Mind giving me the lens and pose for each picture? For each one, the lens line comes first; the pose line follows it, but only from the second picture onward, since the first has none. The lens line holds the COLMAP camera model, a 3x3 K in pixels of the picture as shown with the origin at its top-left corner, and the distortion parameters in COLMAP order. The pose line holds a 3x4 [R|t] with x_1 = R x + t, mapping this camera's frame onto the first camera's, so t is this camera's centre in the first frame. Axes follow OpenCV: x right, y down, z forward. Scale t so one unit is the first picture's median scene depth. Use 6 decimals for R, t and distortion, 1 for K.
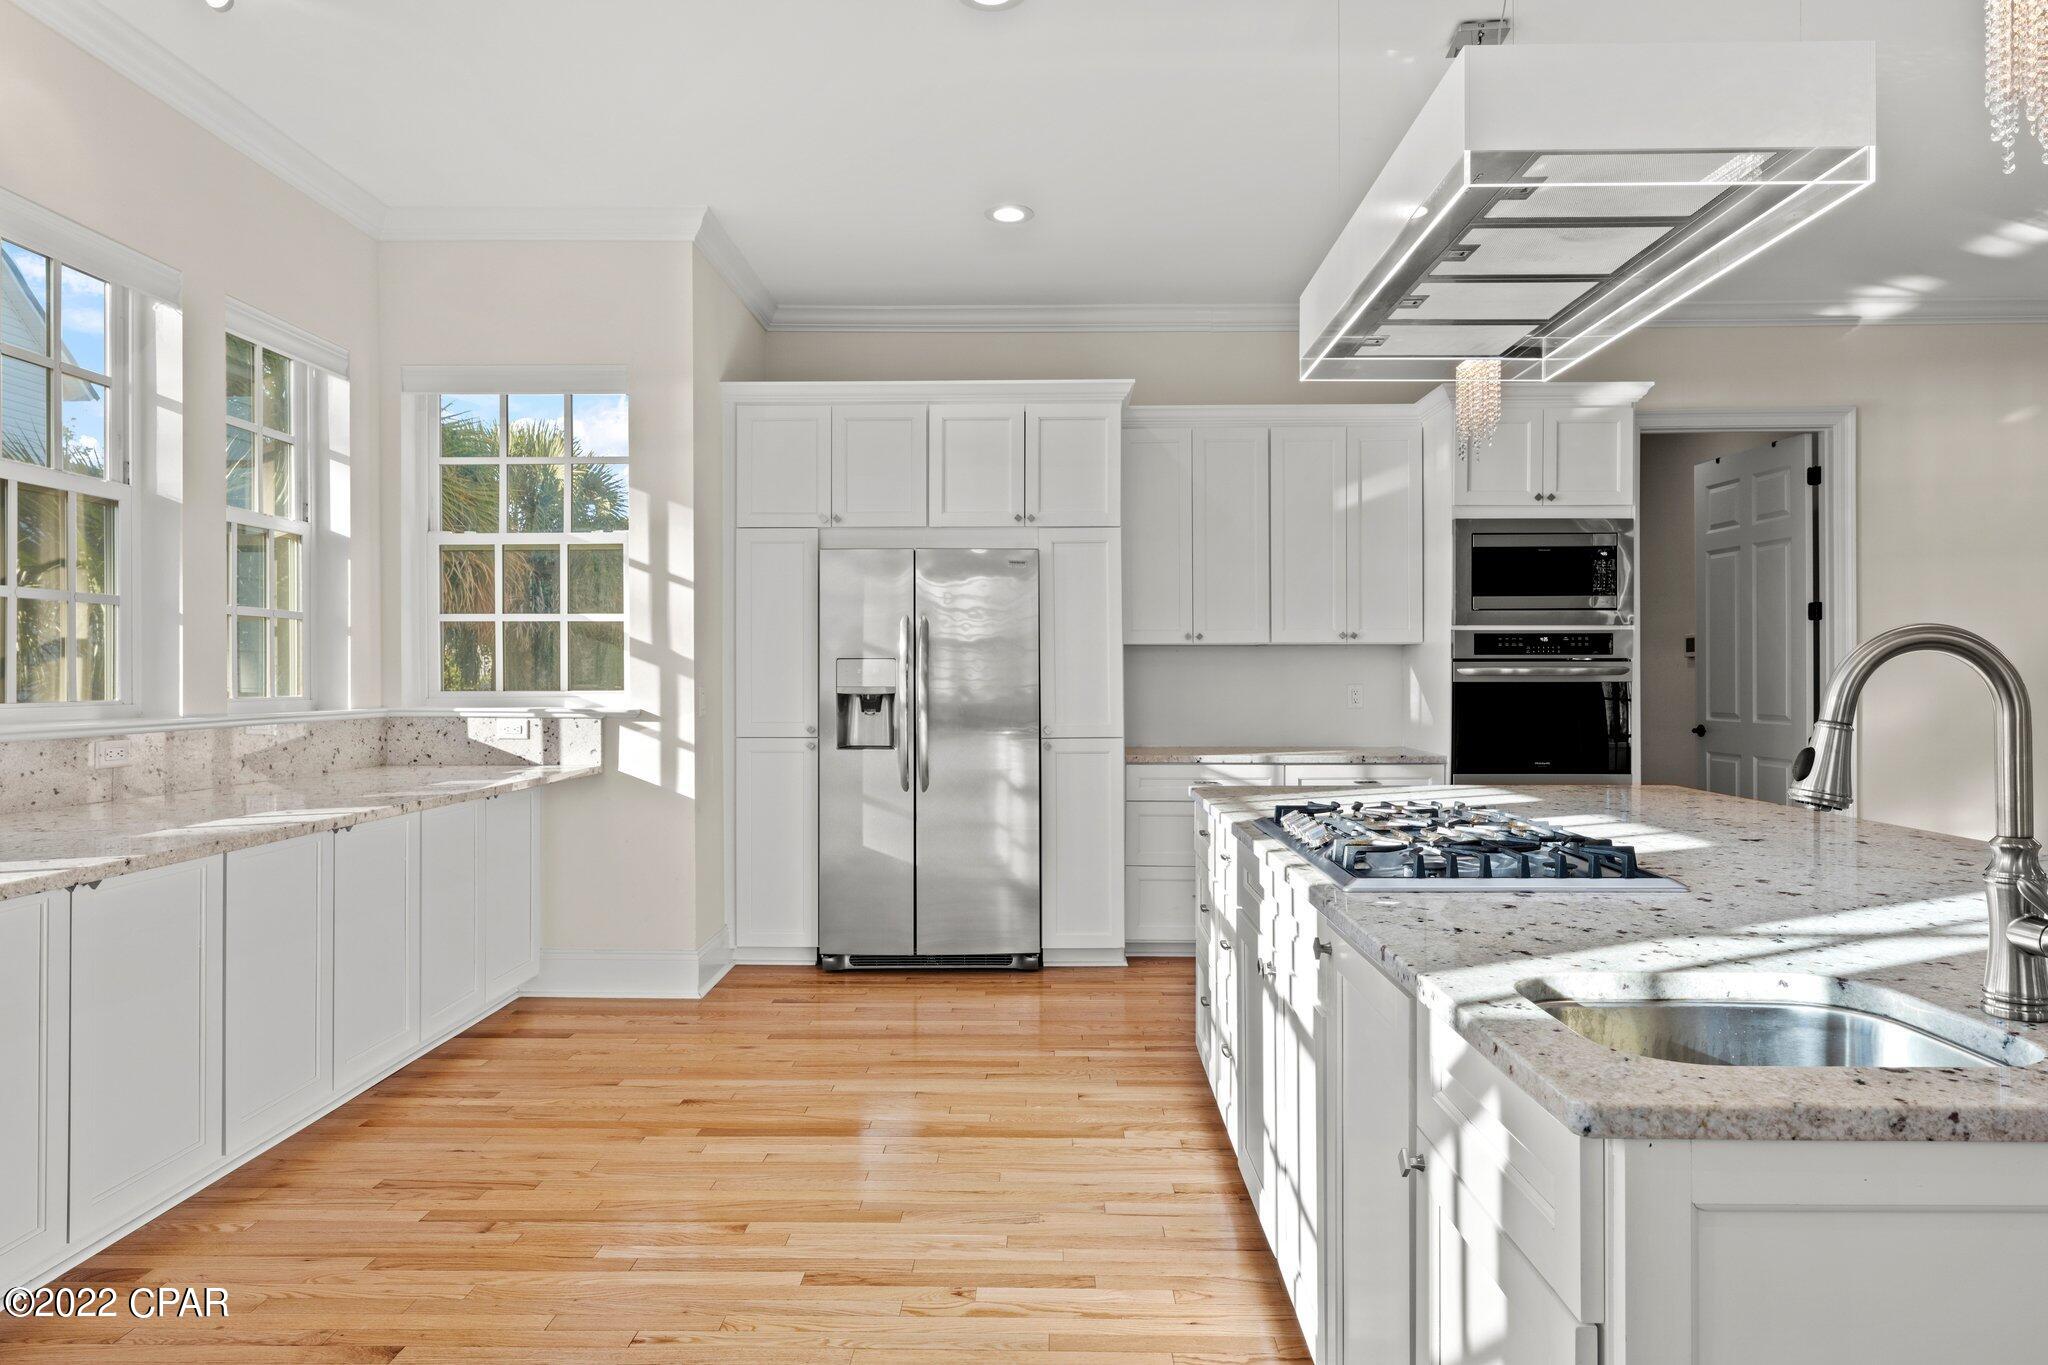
lens RADIAL K [[1216.1, 0, 1024.0], [0, 1216.1, 682.5], [0, 0, 1]] dist [0.004378, -0.001462]
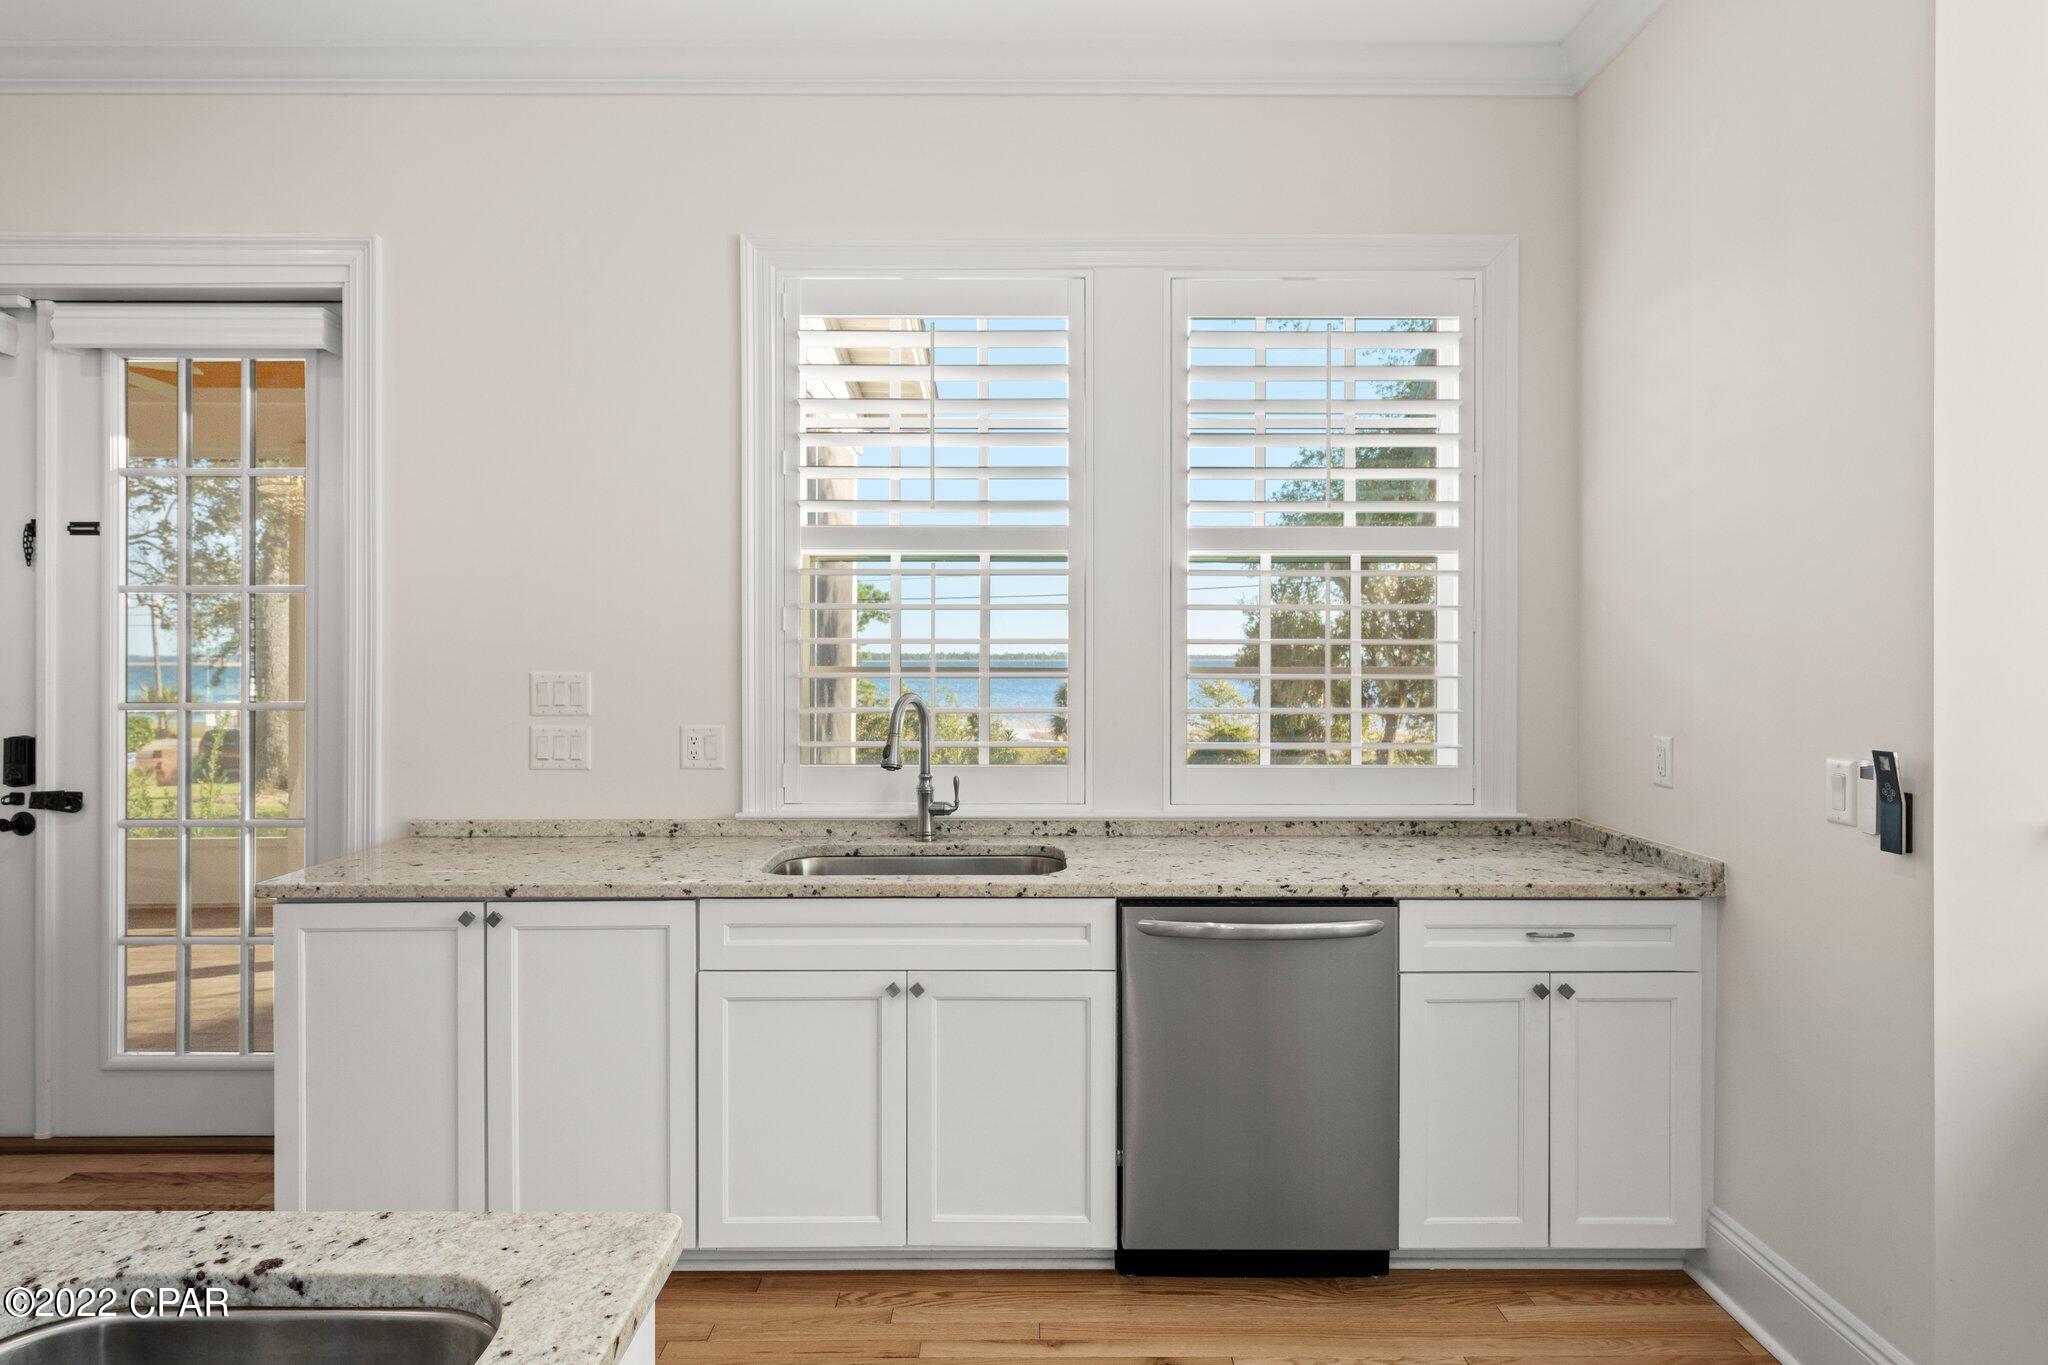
lens RADIAL K [[1072.3, 0, 1024.0], [0, 1072.3, 682.5], [0, 0, 1]] dist [0.002648, 0.000183]
pose [[-0.999575, 0.002366, -0.029065, 0.035934], [0.001726, 0.999756, 0.022043, -0.030791], [0.029111, 0.021984, -0.999334, 0.397344]]
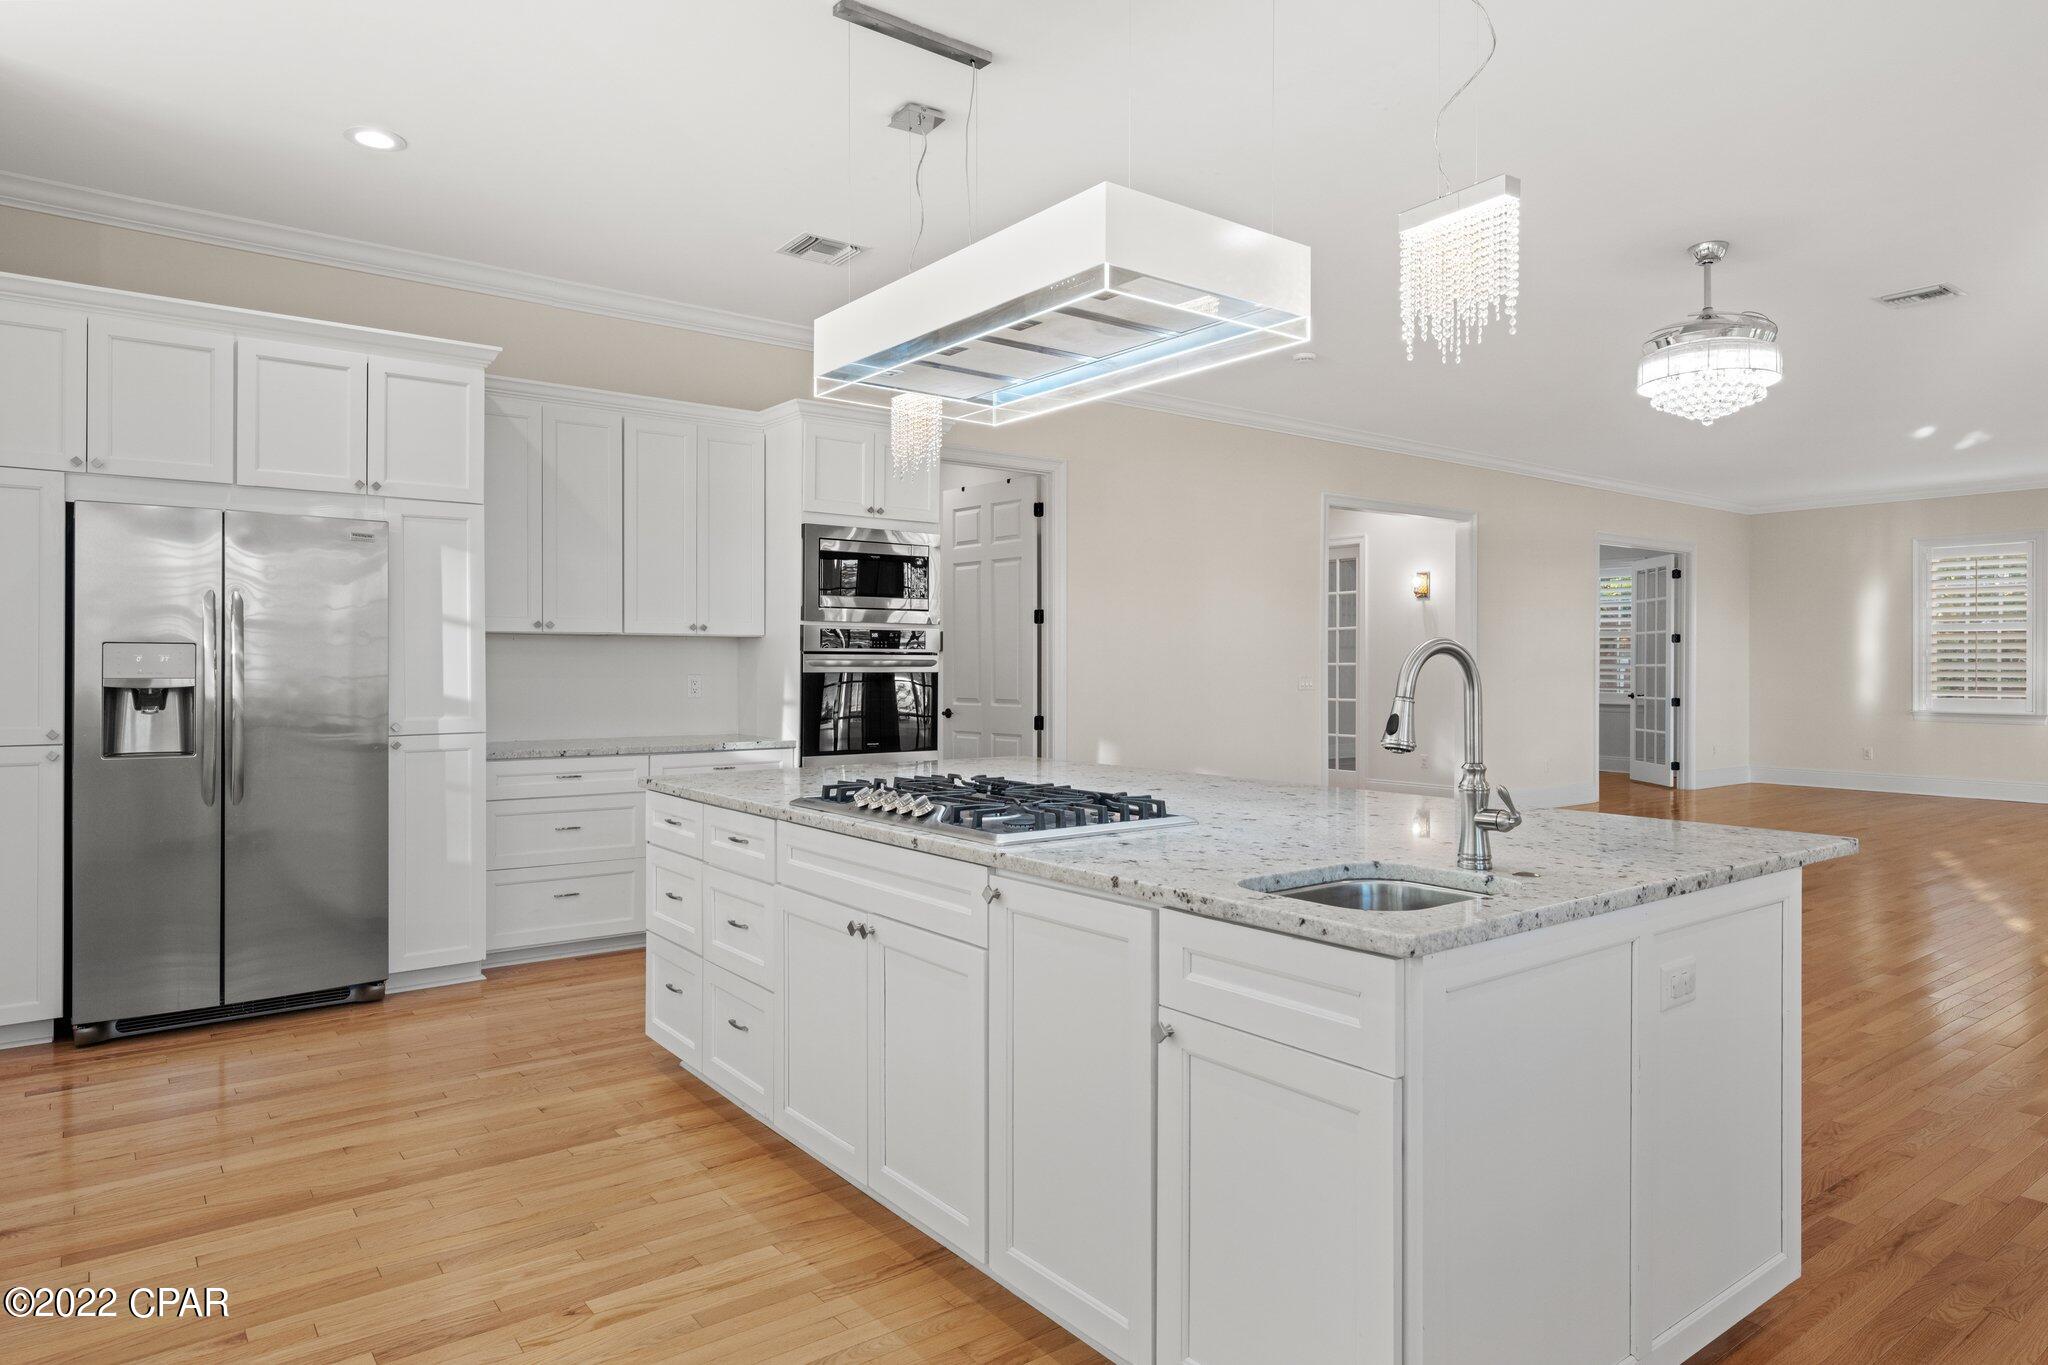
lens RADIAL K [[1231.9, 0, 1025.6], [0, 1231.9, 673.3], [0, 0, 1]] dist [0.006520, -0.001127]
pose [[0.781317, 0.000019, 0.624134, -0.197574], [-0.000031, 1.000000, 0.000009, 0.000212], [-0.624134, -0.000027, 0.781317, 0.011154]]
